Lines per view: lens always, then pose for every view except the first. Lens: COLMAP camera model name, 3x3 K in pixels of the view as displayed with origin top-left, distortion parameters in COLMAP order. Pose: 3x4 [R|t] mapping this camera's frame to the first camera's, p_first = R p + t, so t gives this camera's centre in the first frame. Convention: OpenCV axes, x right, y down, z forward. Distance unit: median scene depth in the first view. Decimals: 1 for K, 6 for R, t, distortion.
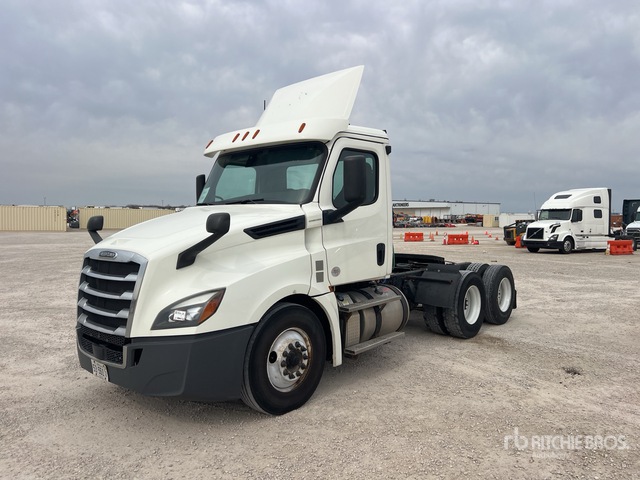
lens RADIAL K [[492.2, 0, 320.0], [0, 492.2, 240.0], [0, 0, 1]] dist [0.005954, 0.000465]
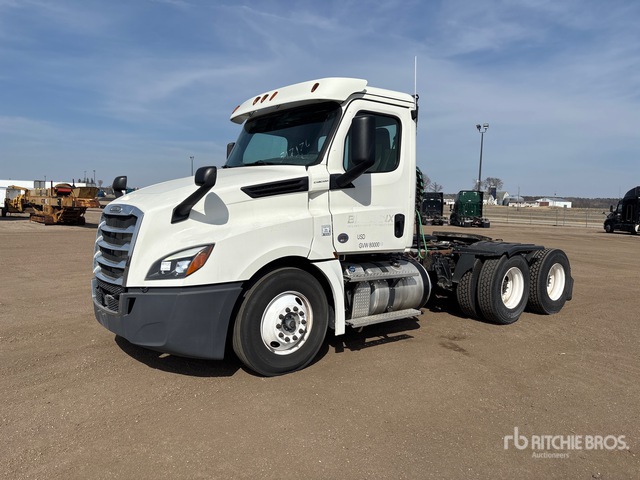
lens RADIAL K [[499.5, 0, 328.0], [0, 499.5, 260.5], [0, 0, 1]] dist [-0.022023, -0.001744]
pose [[0.987748, 0.052432, -0.146984, 0.152598], [-0.043443, 0.997022, 0.063720, 0.046916], [0.149888, -0.056554, 0.987084, 0.024774]]
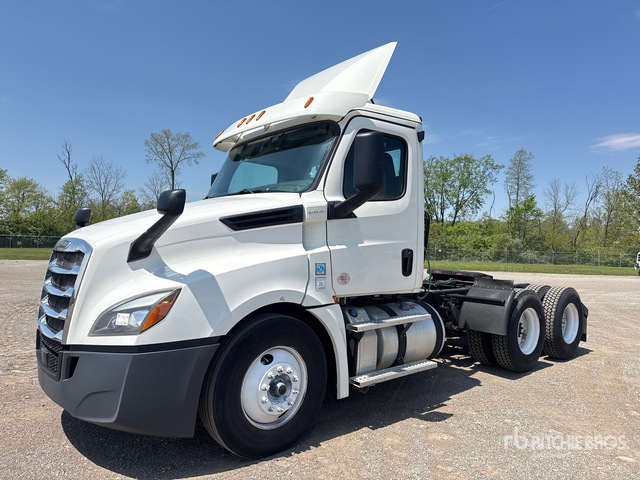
lens RADIAL K [[469.3, 0, 320.0], [0, 469.3, 240.0], [0, 0, 1]] dist [-0.005601, -0.002220]
pose [[0.989527, 0.029899, -0.141219, 0.101988], [-0.037270, 0.998062, -0.049837, 0.041608], [0.139455, 0.054578, 0.988723, 0.241683]]
